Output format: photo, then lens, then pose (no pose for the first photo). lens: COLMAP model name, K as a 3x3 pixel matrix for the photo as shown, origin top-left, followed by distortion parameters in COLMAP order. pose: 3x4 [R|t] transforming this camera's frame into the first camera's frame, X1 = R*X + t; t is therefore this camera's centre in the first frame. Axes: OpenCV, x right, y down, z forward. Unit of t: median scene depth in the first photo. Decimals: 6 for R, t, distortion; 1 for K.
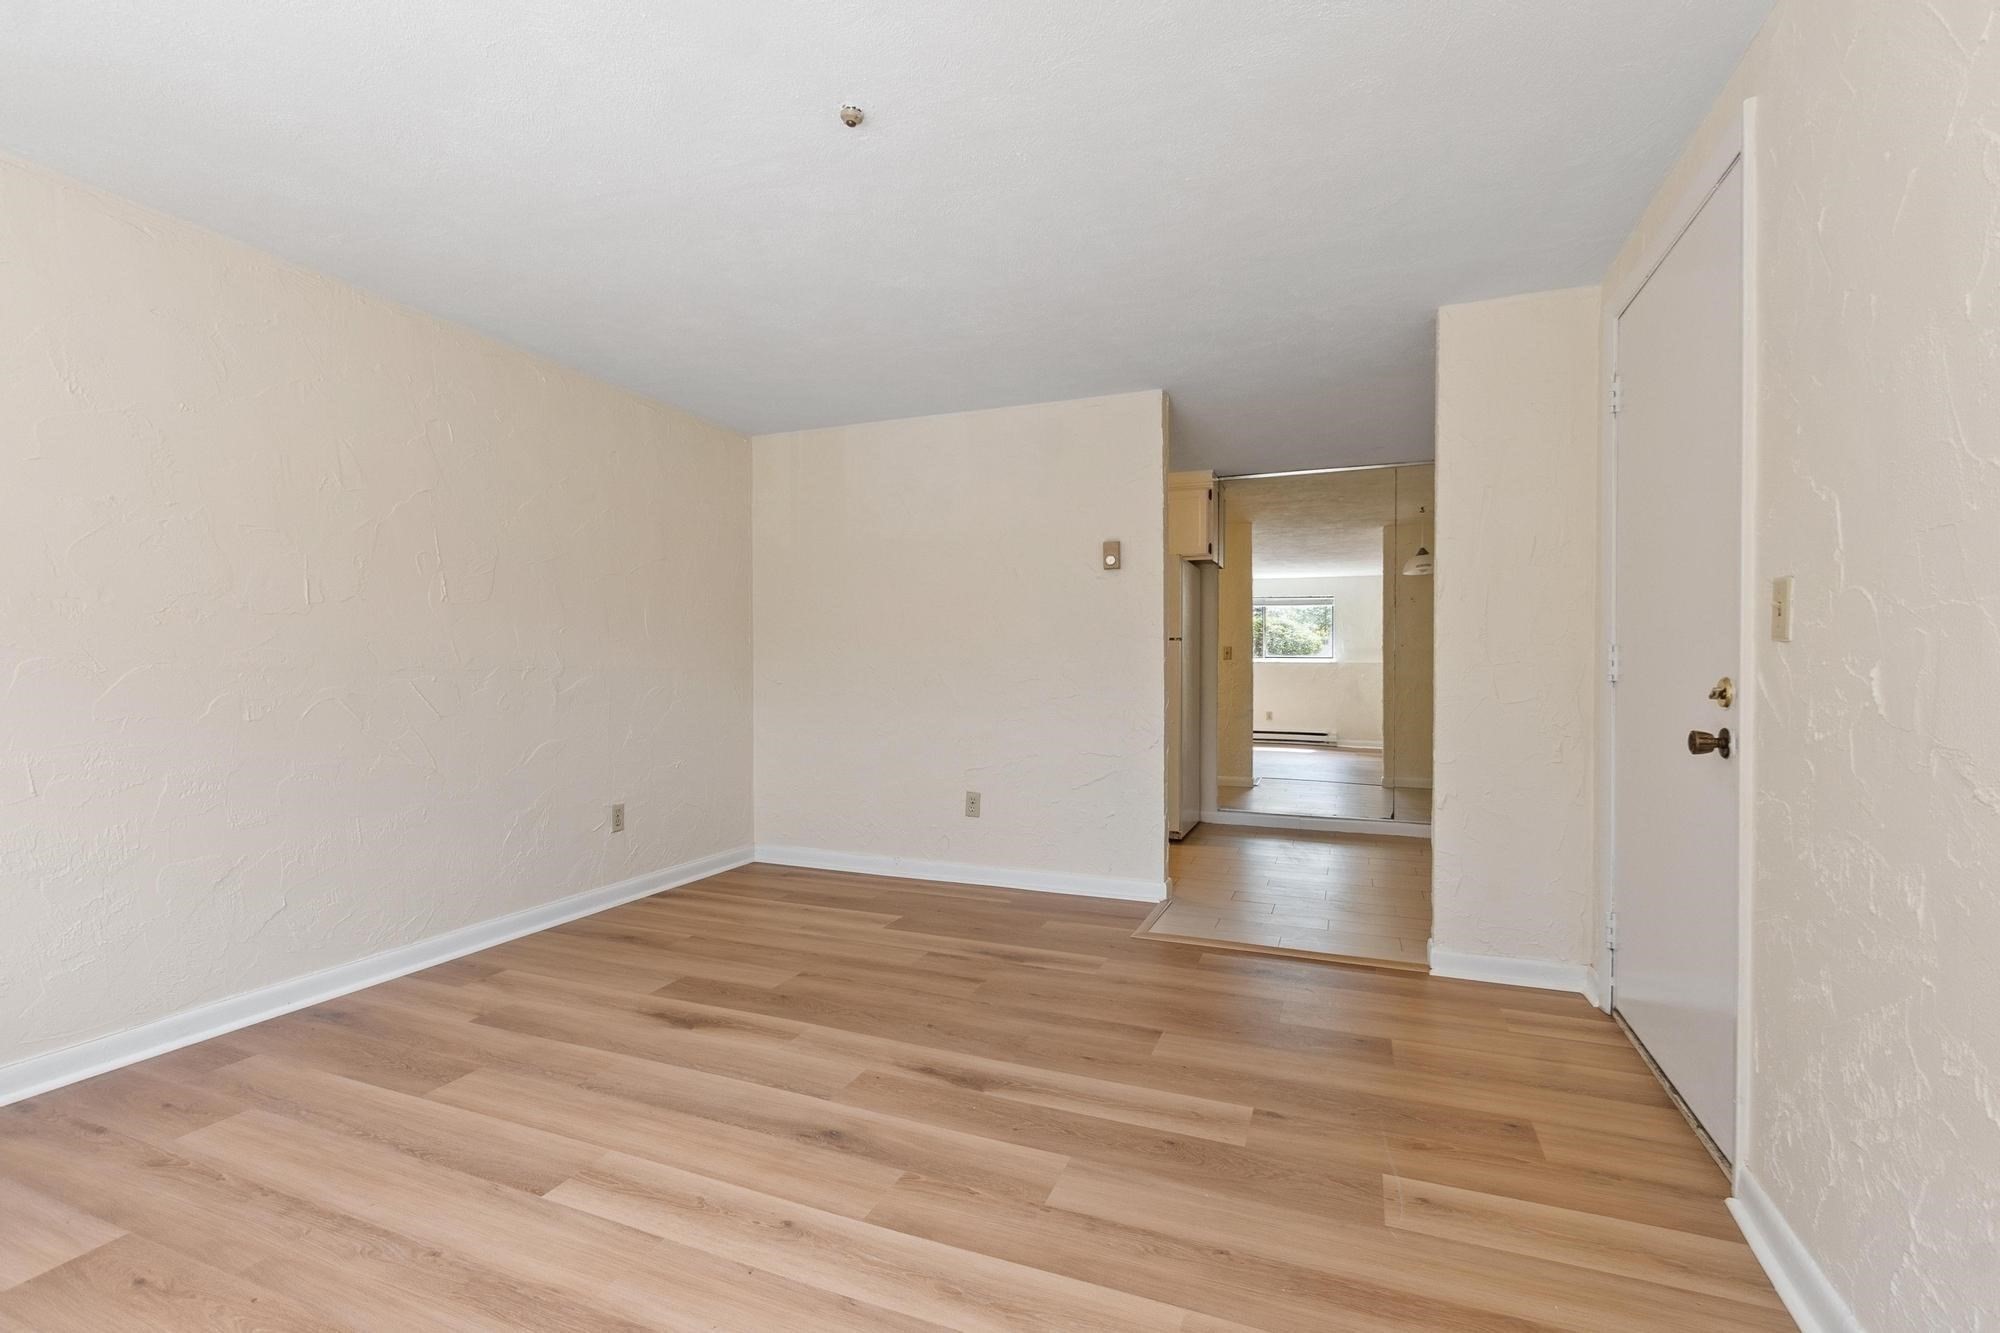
lens RADIAL K [[886.7, 0, 997.7], [0, 886.7, 671.8], [0, 0, 1]] dist [0.001395, 0.000385]
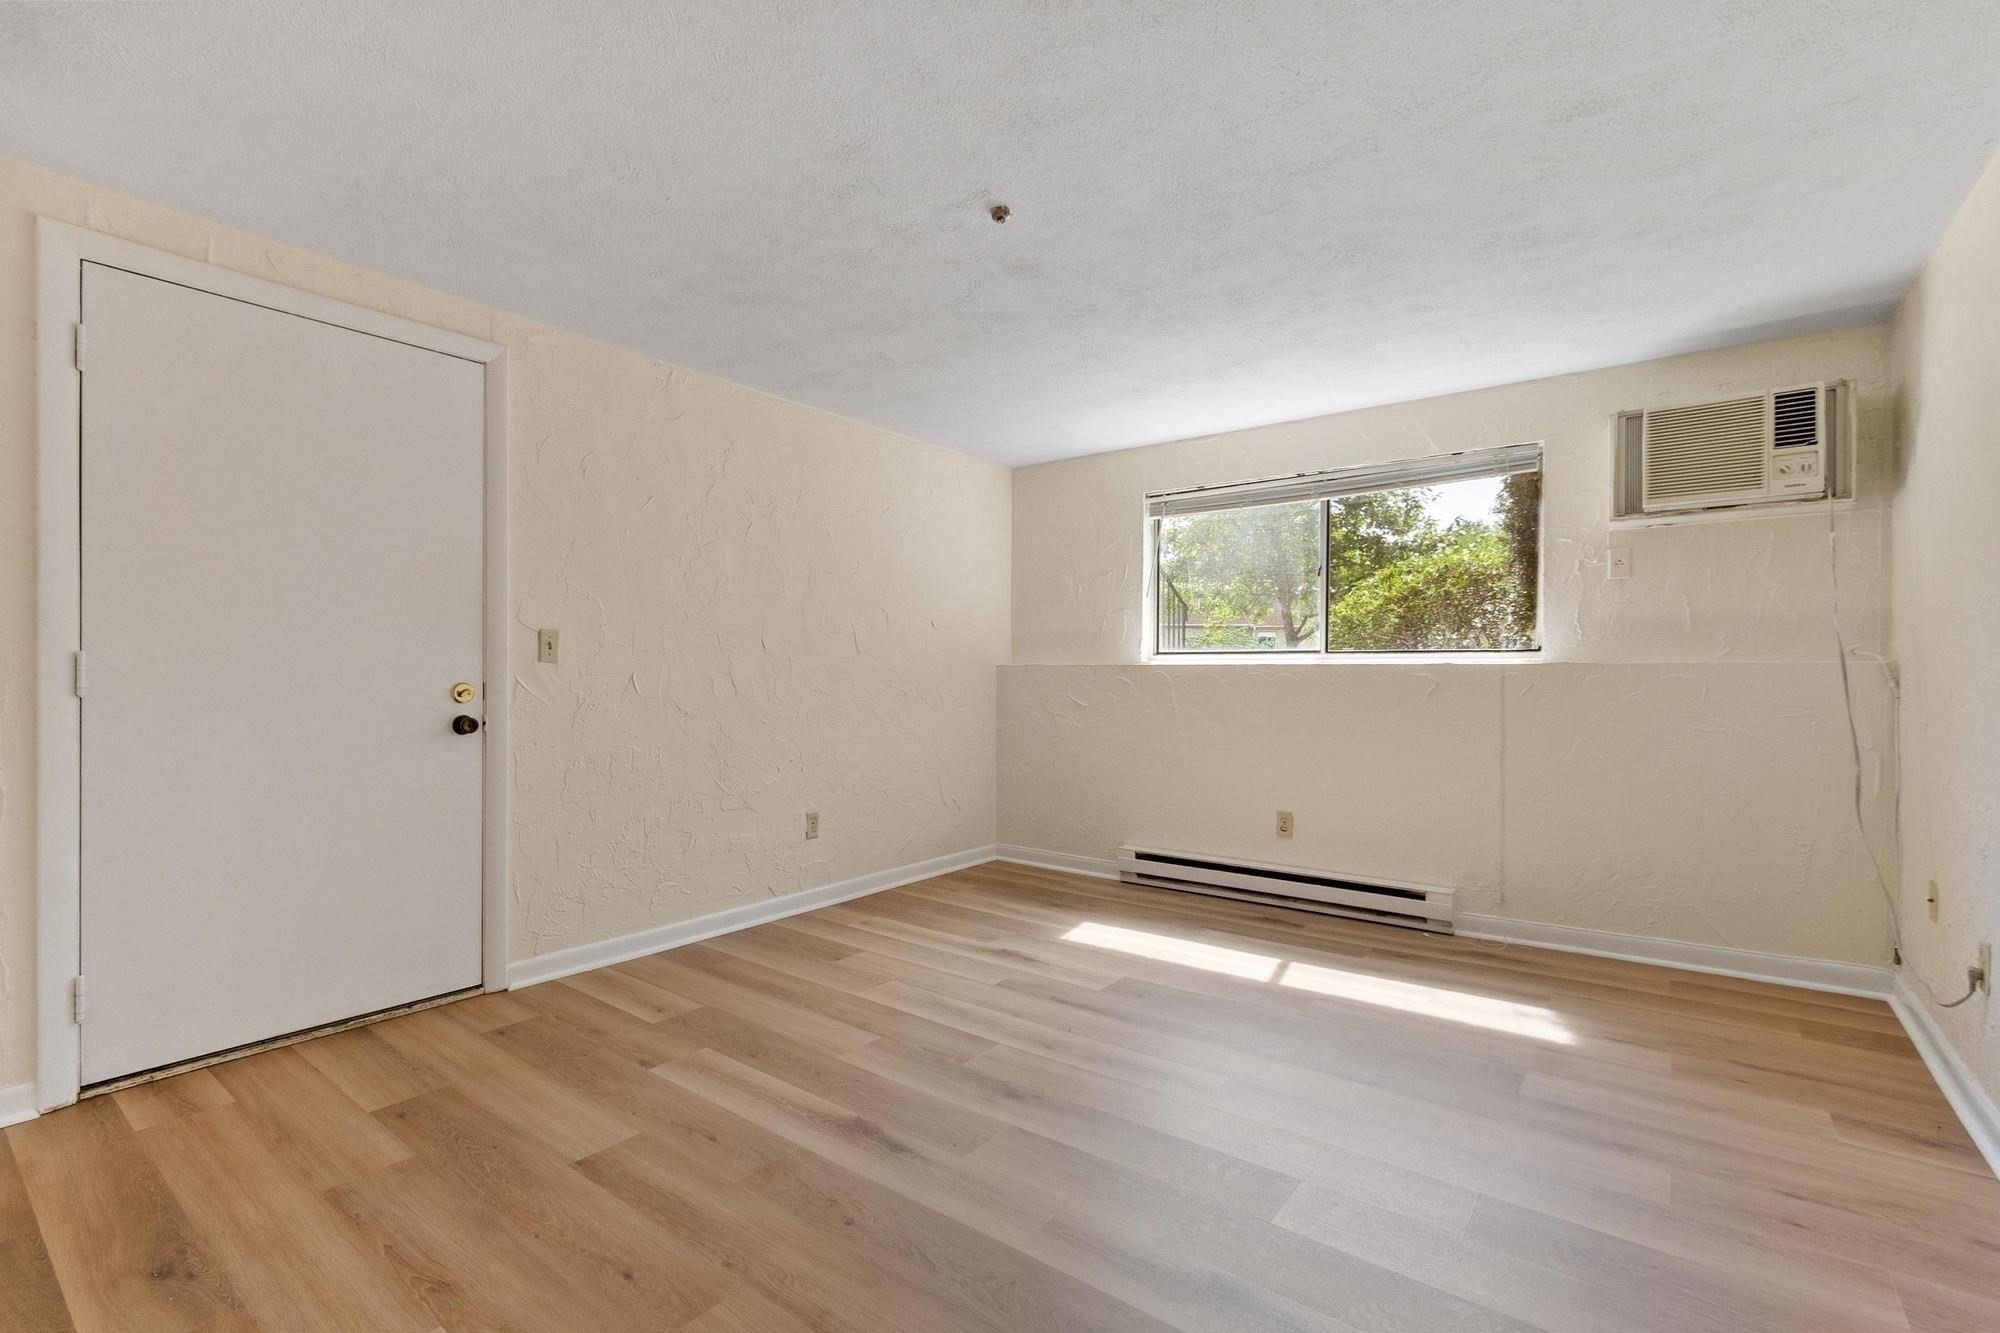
lens RADIAL K [[886.7, 0, 997.7], [0, 886.7, 671.8], [0, 0, 1]] dist [0.001395, 0.000385]
pose [[-0.964009, -0.004570, 0.265829, -0.363918], [-0.001502, 0.999930, 0.011742, -0.023795], [-0.265864, 0.010920, -0.963949, 1.630109]]
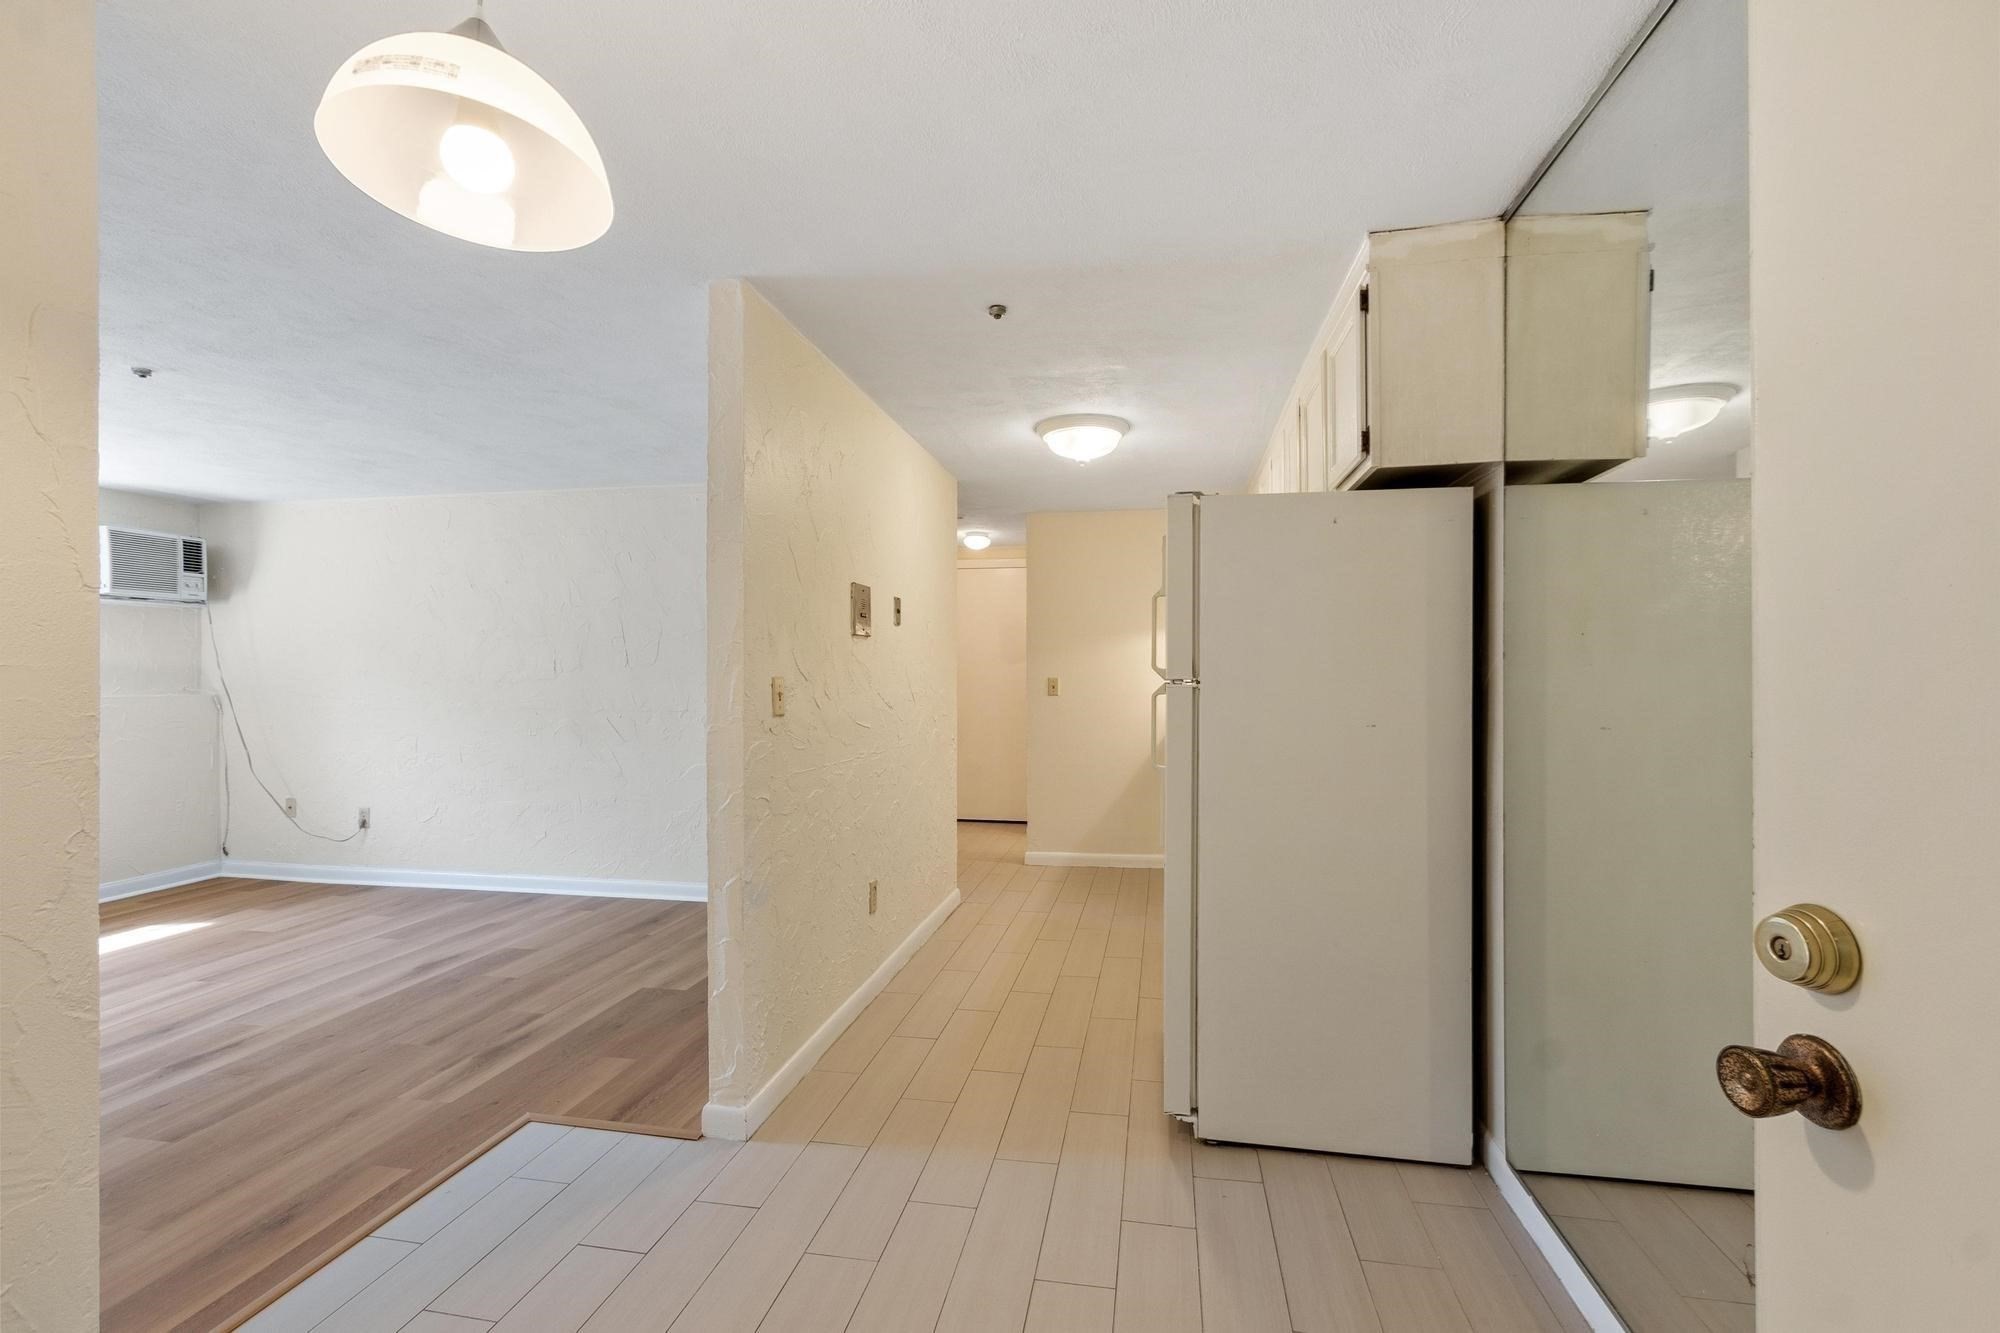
lens RADIAL K [[868.1, 0, 1002.9], [0, 868.1, 672.0], [0, 0, 1]] dist [-0.000518, -0.000082]
pose [[0.196874, -0.006049, -0.980410, 1.231148], [-0.006807, 0.999948, -0.007537, -0.076241], [0.980405, 0.008158, 0.196823, 1.657042]]
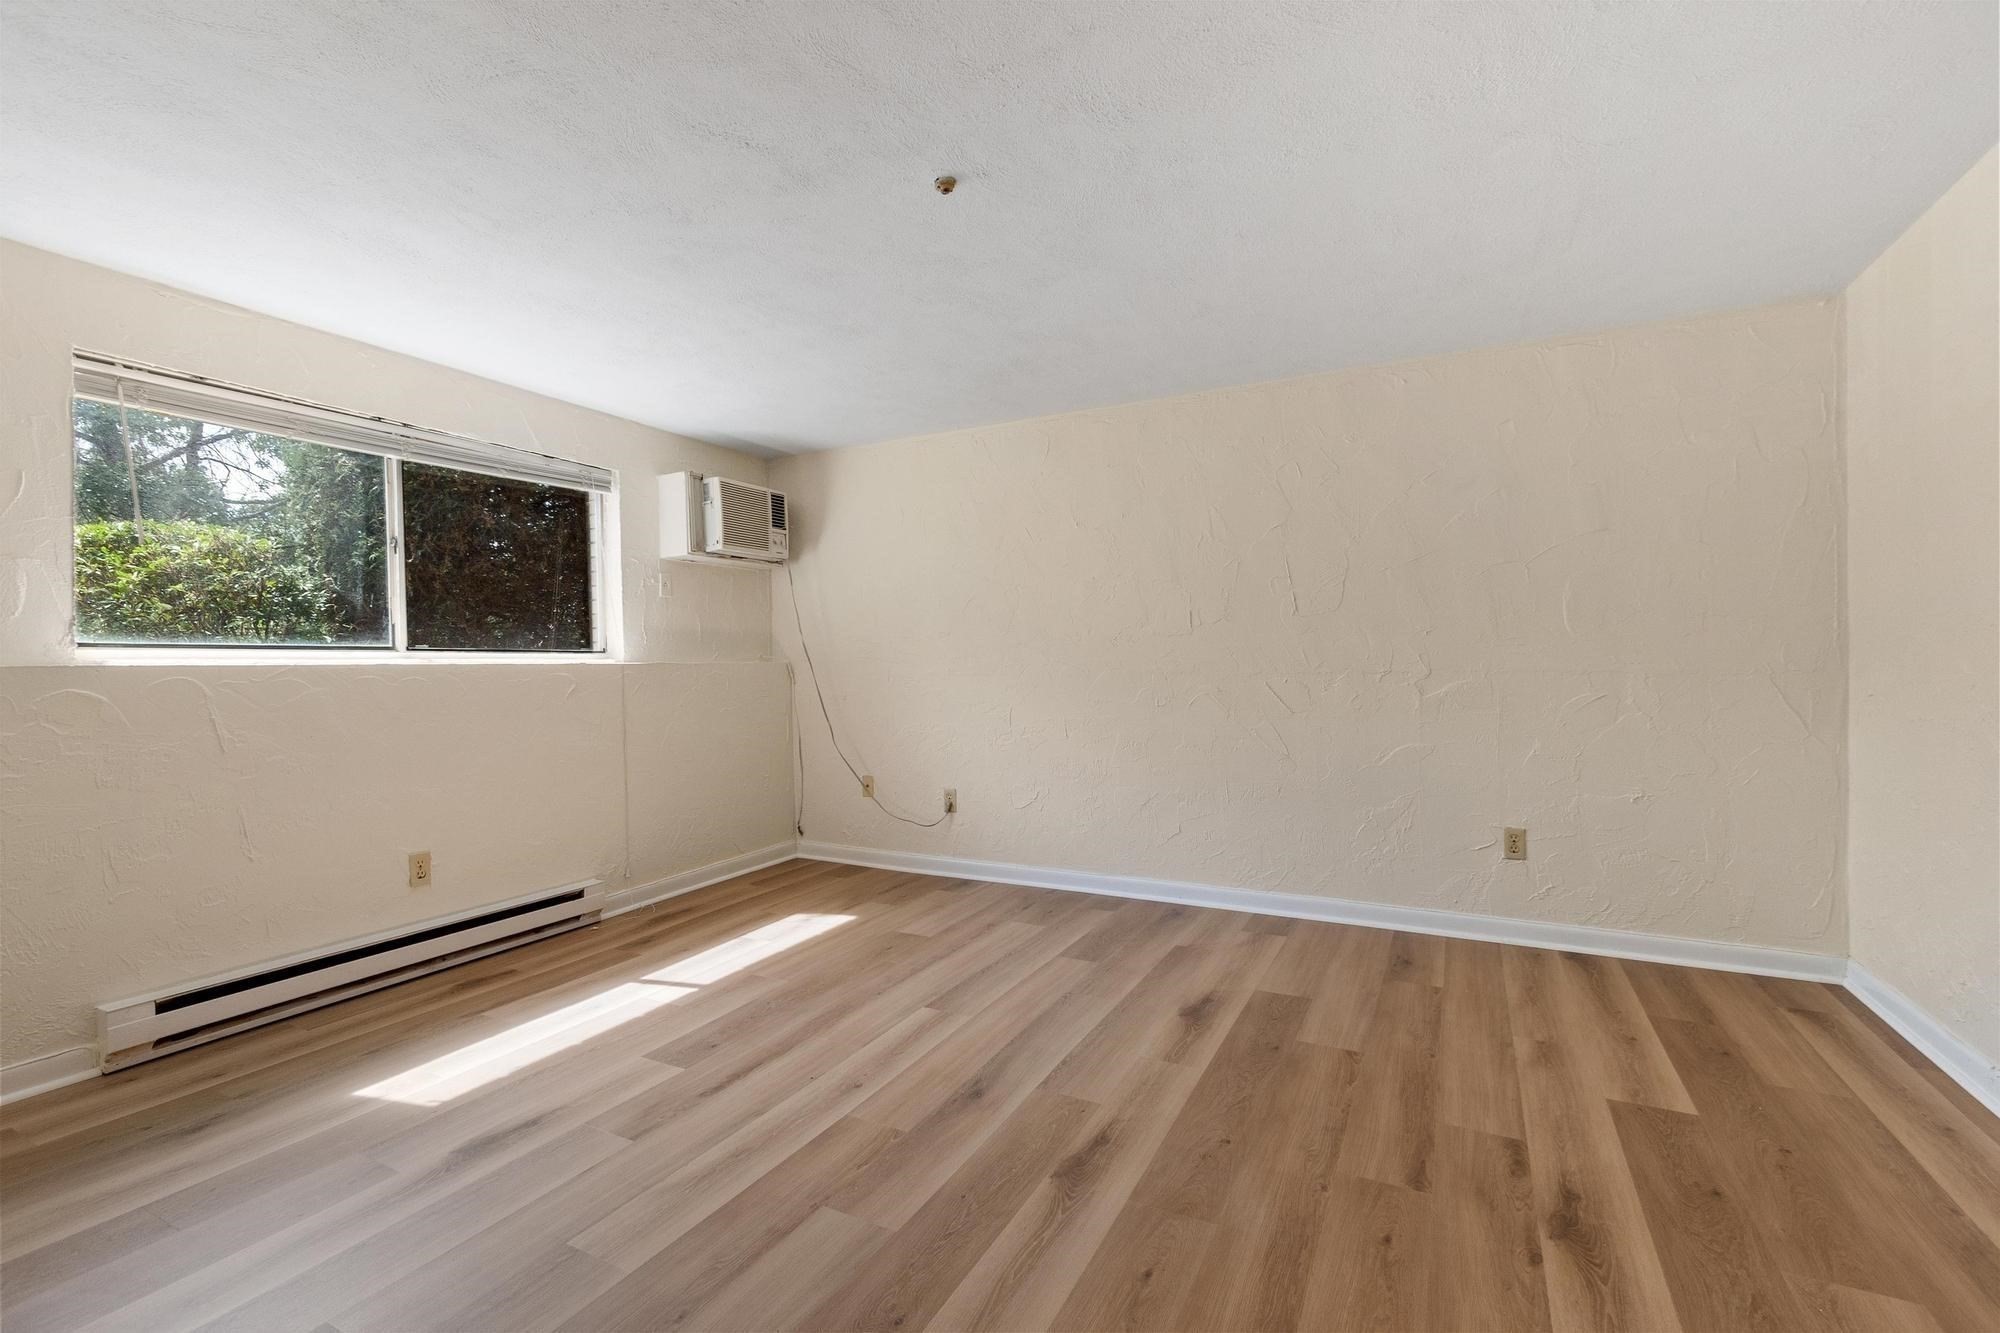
lens RADIAL K [[865.1, 0, 1008.5], [0, 865.1, 670.6], [0, 0, 1]] dist [0.001704, -0.000076]
pose [[-0.096056, 0.004852, -0.995364, 0.698673], [0.002558, 0.999986, 0.004628, -0.014376], [0.995373, -0.002102, -0.096068, 0.895137]]
